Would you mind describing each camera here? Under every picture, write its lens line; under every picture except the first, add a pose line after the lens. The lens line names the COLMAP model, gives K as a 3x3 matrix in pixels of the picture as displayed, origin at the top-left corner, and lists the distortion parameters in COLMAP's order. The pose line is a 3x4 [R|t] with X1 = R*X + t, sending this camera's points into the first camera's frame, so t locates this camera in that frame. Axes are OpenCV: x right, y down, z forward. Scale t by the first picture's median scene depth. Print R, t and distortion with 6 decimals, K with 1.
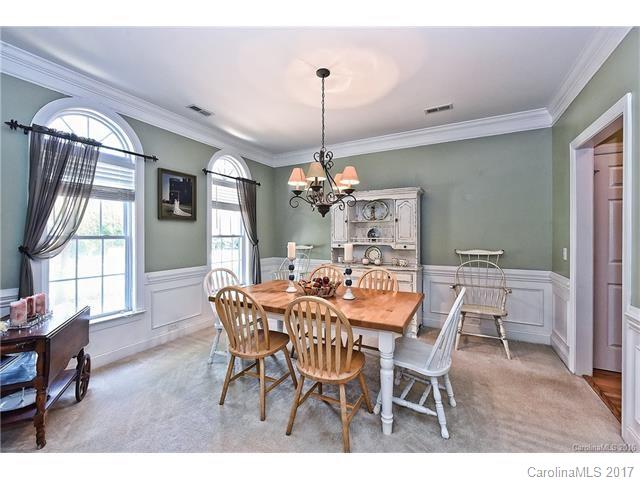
lens RADIAL K [[275.5, 0, 319.4], [0, 275.5, 238.1], [0, 0, 1]] dist [0.000446, -0.000005]
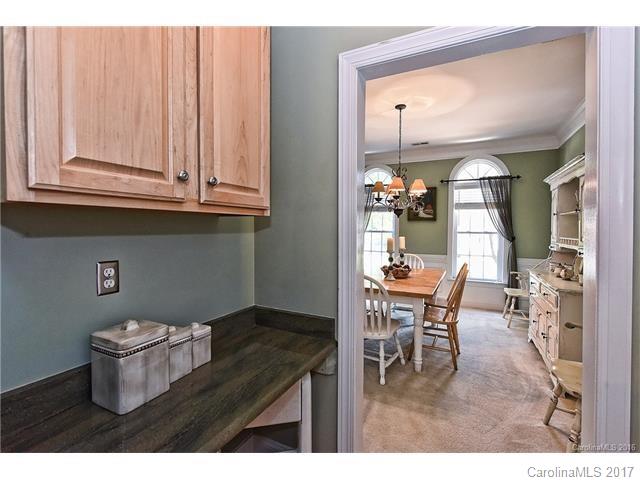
lens RADIAL K [[302.0, 0, 320.7], [0, 302.0, 234.2], [0, 0, 1]] dist [-0.000526, -0.000032]
pose [[0.011314, 0.023595, -0.999658, 0.938986], [-0.019773, 0.999531, 0.023368, -0.018276], [0.999740, 0.019502, 0.011775, 0.393820]]
